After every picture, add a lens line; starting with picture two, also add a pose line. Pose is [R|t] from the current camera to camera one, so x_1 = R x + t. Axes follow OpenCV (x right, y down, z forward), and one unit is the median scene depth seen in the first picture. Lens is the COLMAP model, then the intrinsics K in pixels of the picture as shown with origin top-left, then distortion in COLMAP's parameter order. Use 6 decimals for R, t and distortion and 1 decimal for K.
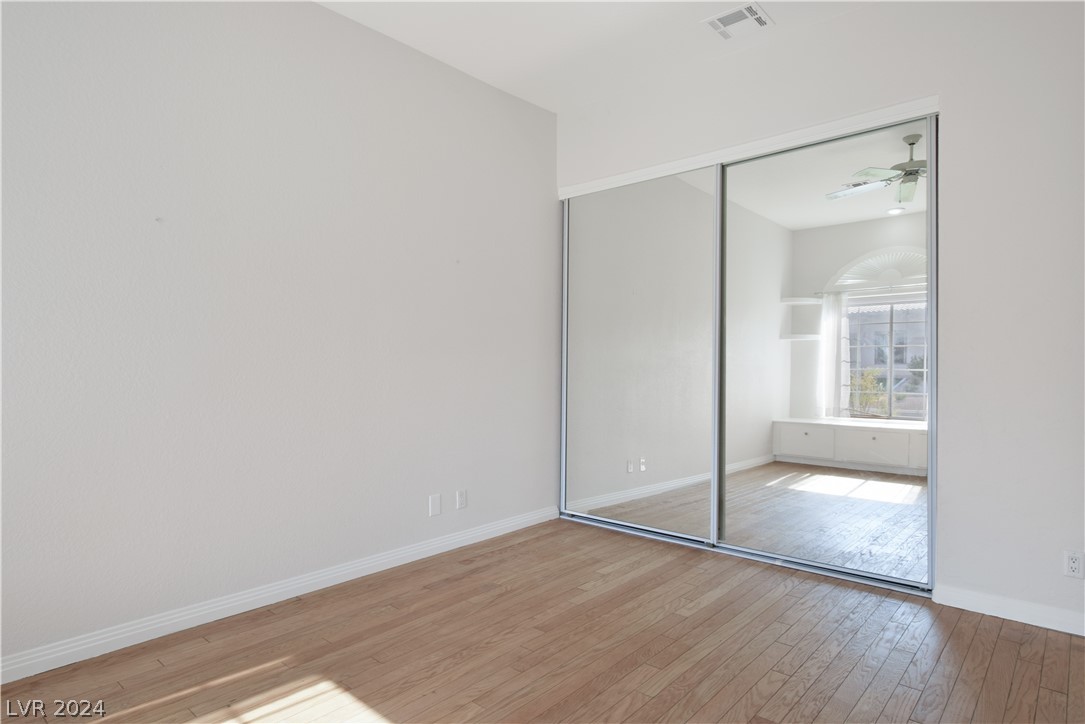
lens RADIAL K [[600.4, 0, 546.6], [0, 600.4, 361.8], [0, 0, 1]] dist [-0.024757, 0.008443]
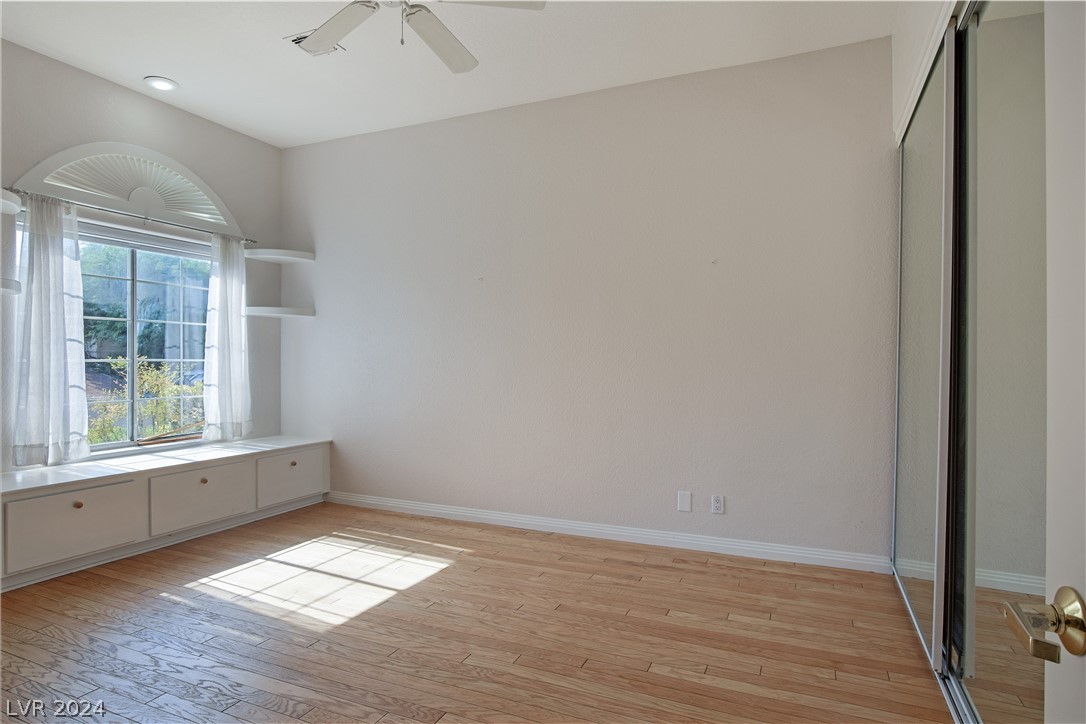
lens RADIAL K [[601.0, 0, 547.4], [0, 601.0, 361.7], [0, 0, 1]] dist [-0.024757, 0.008443]
pose [[0.317562, 0.006449, -0.948216, 0.831929], [-0.008173, 0.999958, 0.004063, -0.006512], [0.948202, 0.006460, 0.317601, 0.508497]]
